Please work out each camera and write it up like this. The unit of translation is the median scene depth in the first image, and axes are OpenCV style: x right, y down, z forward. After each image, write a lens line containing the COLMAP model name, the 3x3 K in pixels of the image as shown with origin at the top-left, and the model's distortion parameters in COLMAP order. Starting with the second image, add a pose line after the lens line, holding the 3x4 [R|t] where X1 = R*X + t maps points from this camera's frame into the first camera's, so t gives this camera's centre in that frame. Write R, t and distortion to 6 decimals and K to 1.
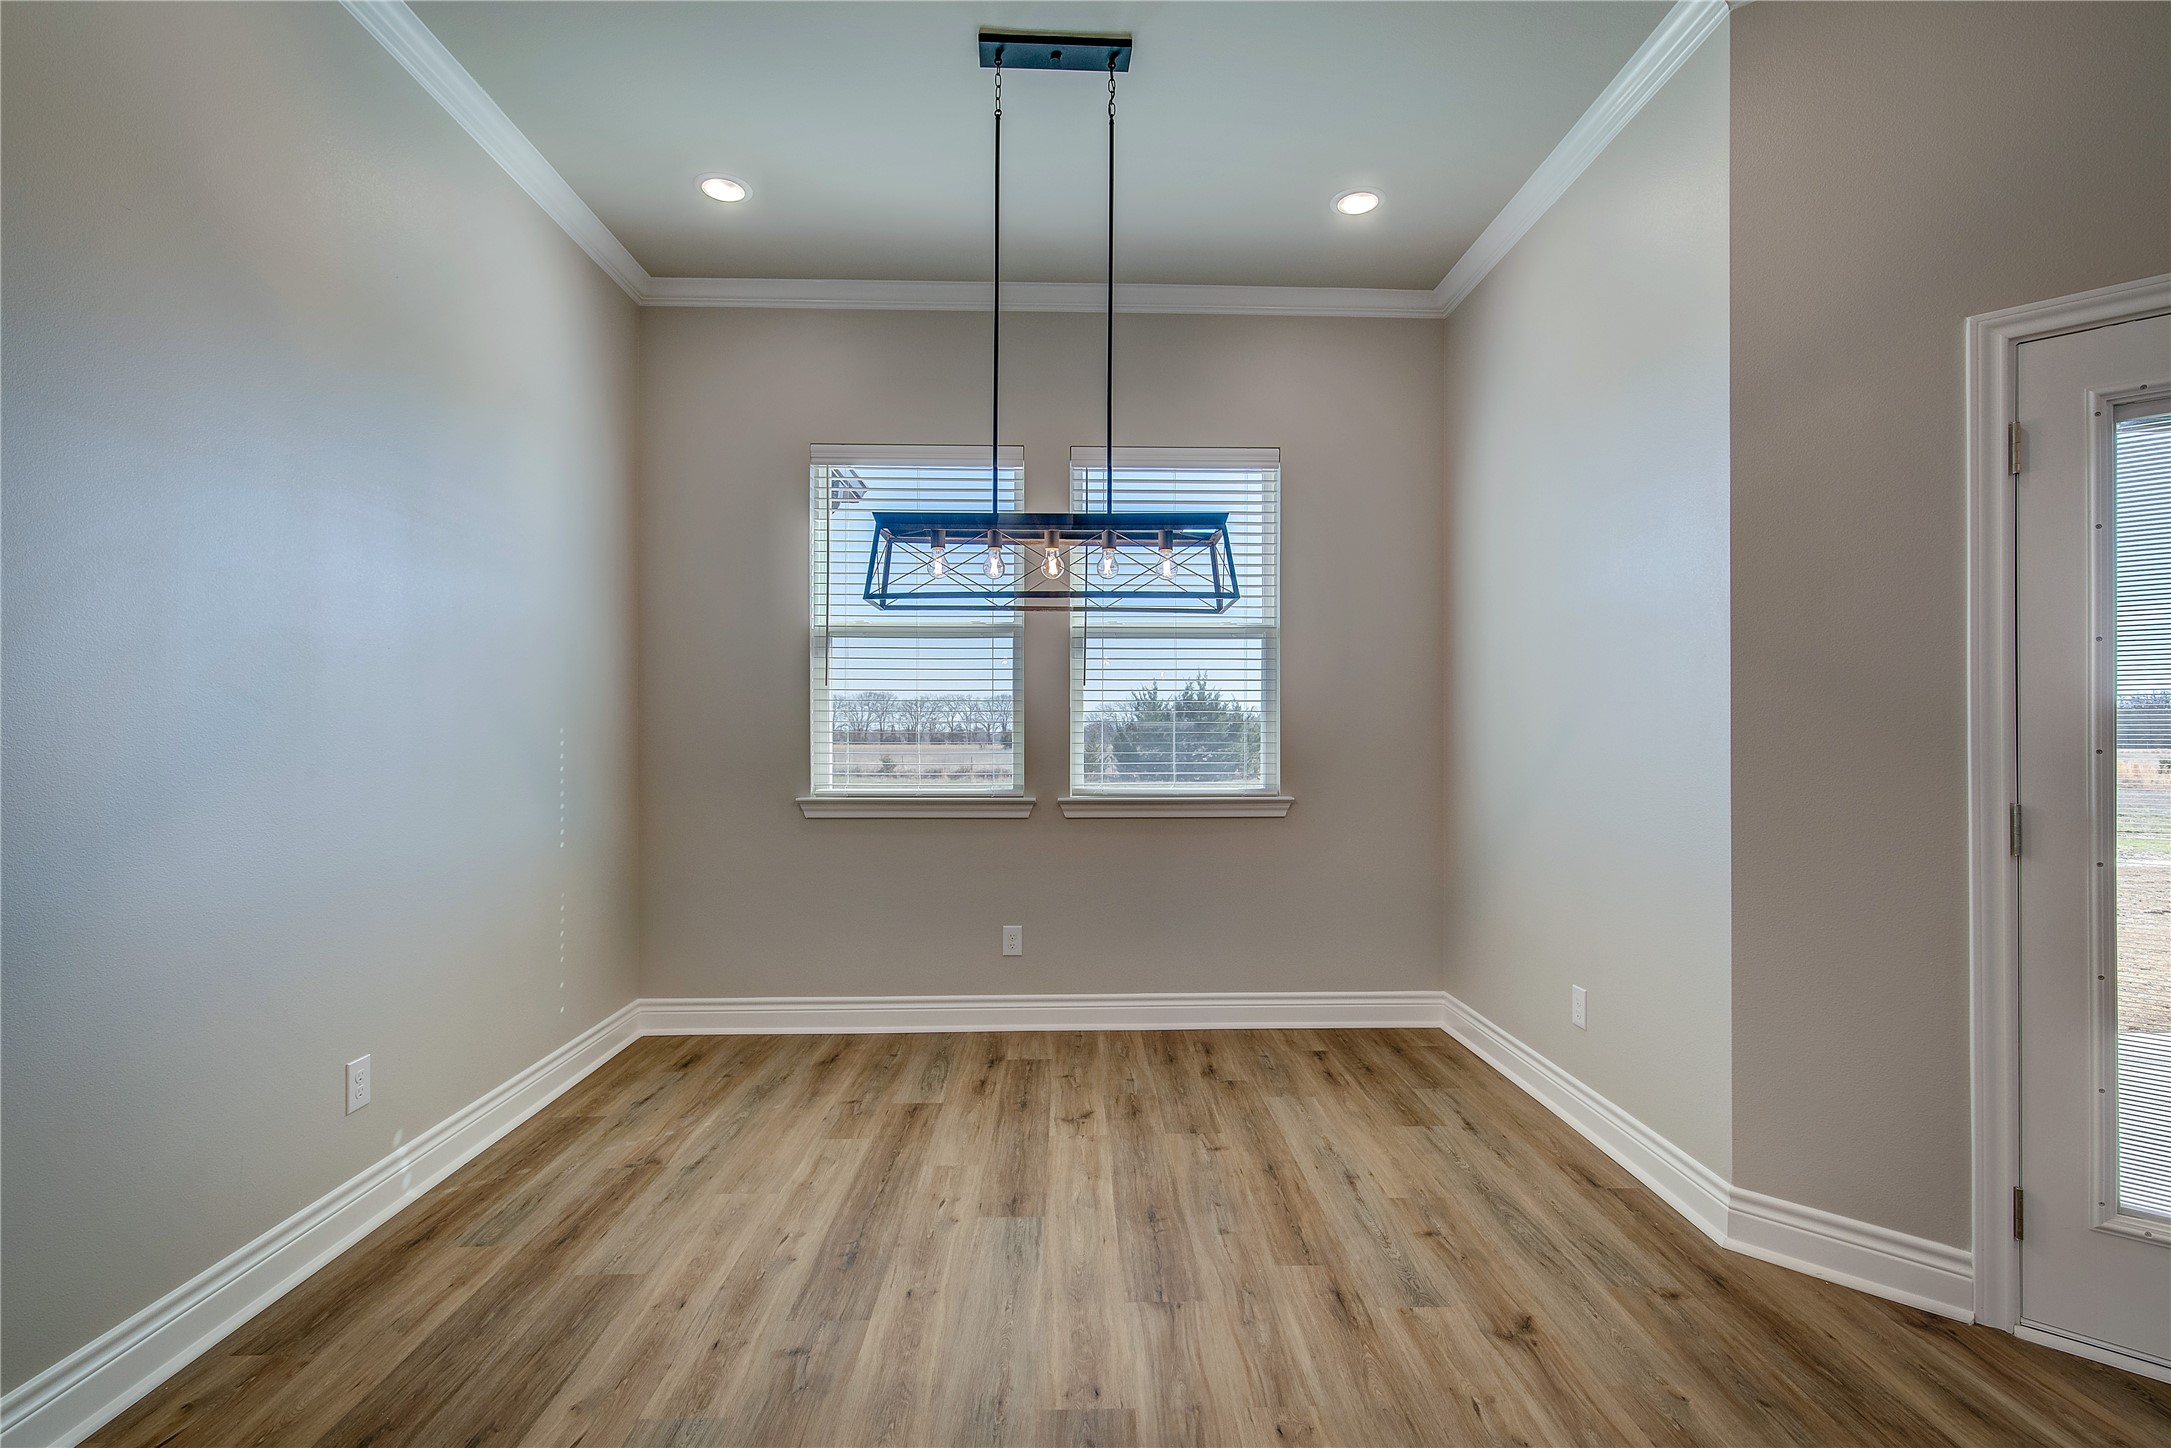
lens RADIAL K [[986.5, 0, 1098.5], [0, 986.5, 734.3], [0, 0, 1]] dist [0.002717, -0.000144]
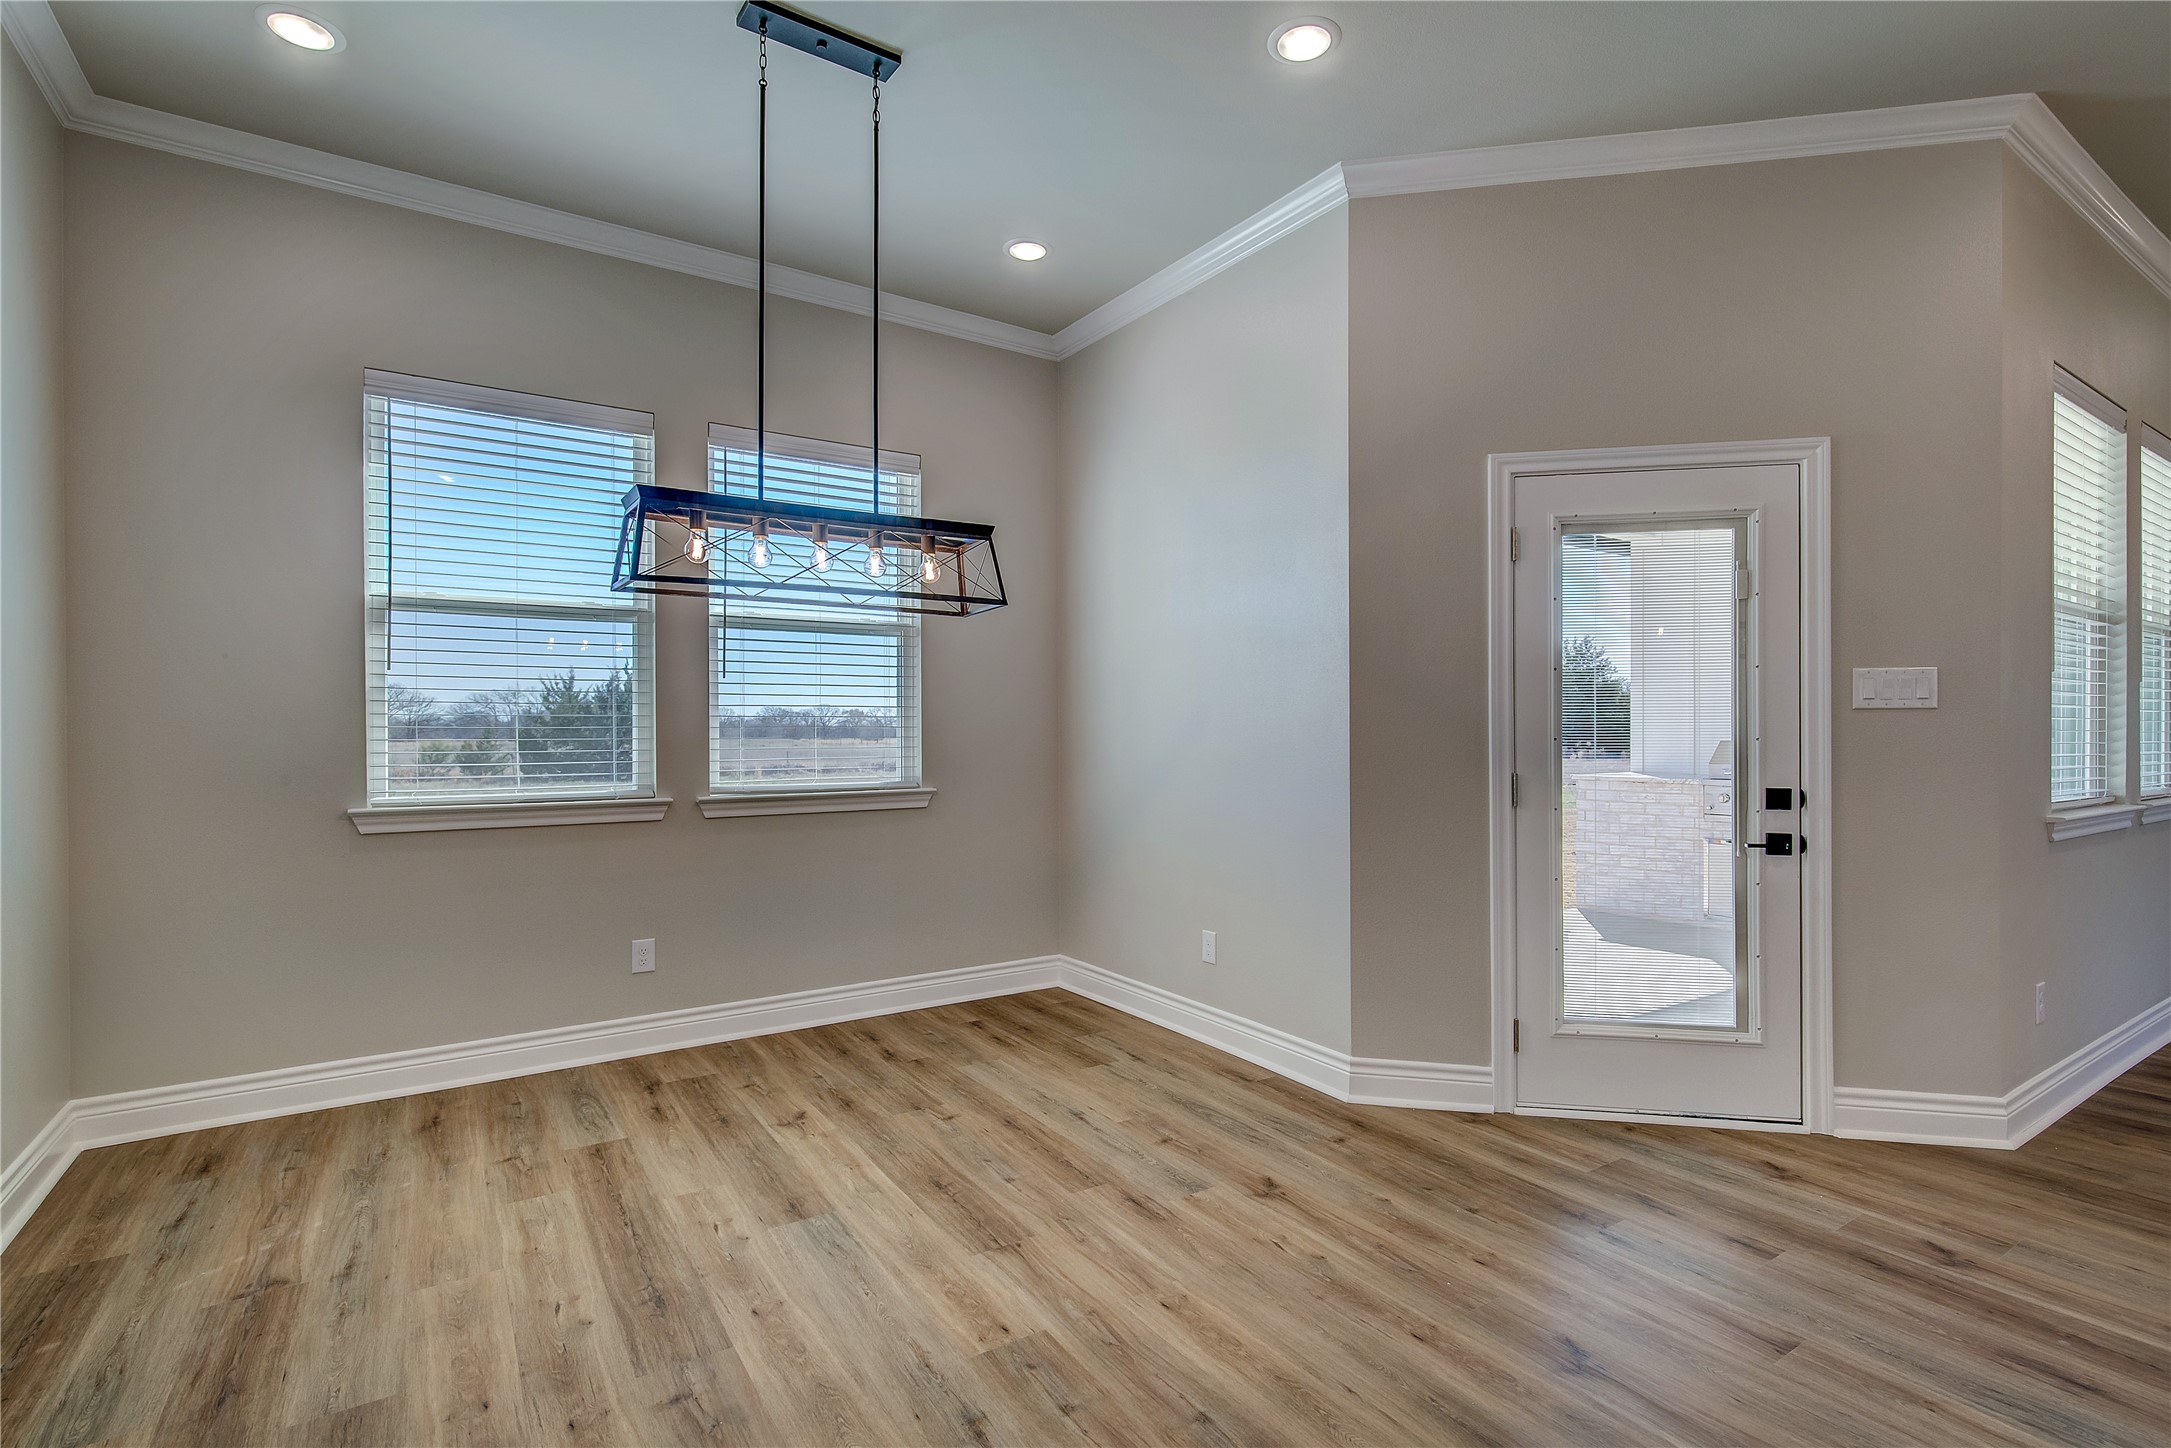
lens RADIAL K [[986.5, 0, 1098.5], [0, 986.5, 734.3], [0, 0, 1]] dist [0.002717, -0.000144]
pose [[0.856975, -0.004871, 0.515334, -0.296543], [0.001447, 0.999974, 0.007047, -0.001932], [-0.515355, -0.005293, 0.856960, 0.004910]]
